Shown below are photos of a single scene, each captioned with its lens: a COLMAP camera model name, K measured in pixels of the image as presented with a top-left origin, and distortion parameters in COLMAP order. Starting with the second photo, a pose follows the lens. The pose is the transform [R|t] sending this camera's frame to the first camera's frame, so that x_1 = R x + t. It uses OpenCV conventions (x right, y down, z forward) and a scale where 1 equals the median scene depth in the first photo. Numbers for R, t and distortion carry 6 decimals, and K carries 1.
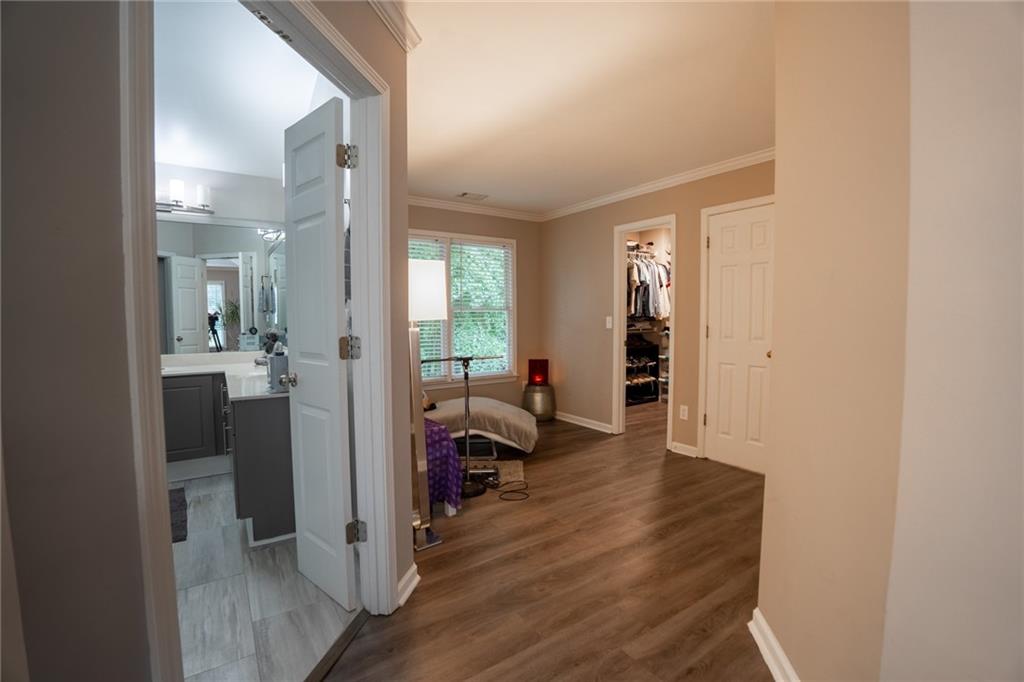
lens RADIAL K [[451.9, 0, 512.0], [0, 451.9, 341.0], [0, 0, 1]] dist [0.001364, 0.000111]
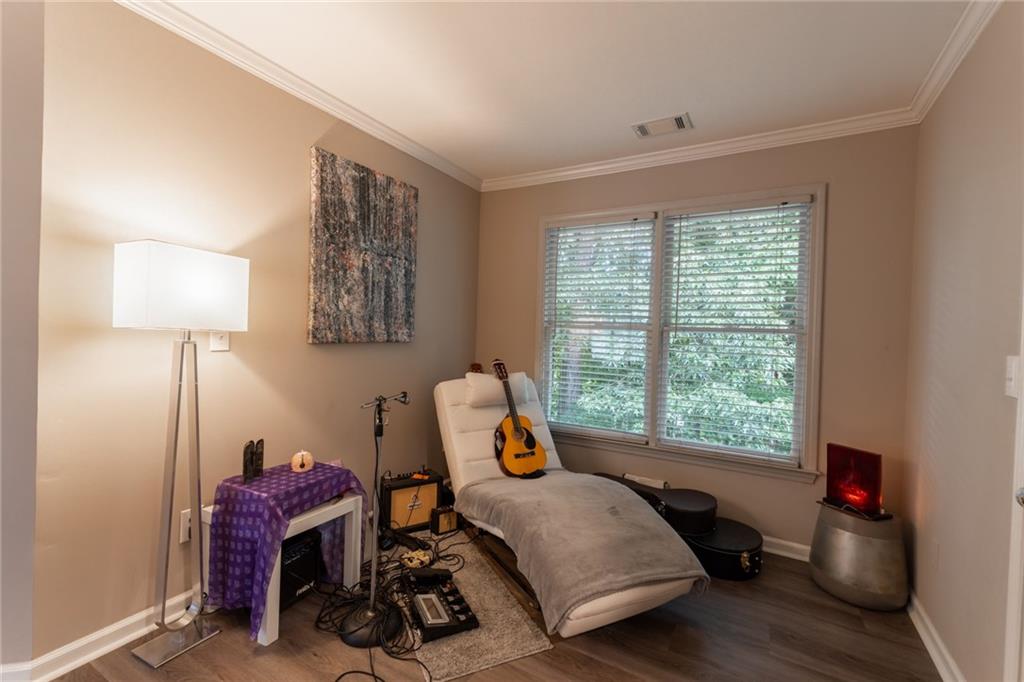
lens RADIAL K [[451.9, 0, 512.0], [0, 451.9, 341.0], [0, 0, 1]] dist [0.001364, 0.000111]
pose [[0.418156, 0.017063, -0.908215, 0.303660], [-0.079344, 0.996688, -0.017806, -0.026059], [0.904904, 0.079507, 0.418125, 0.534303]]
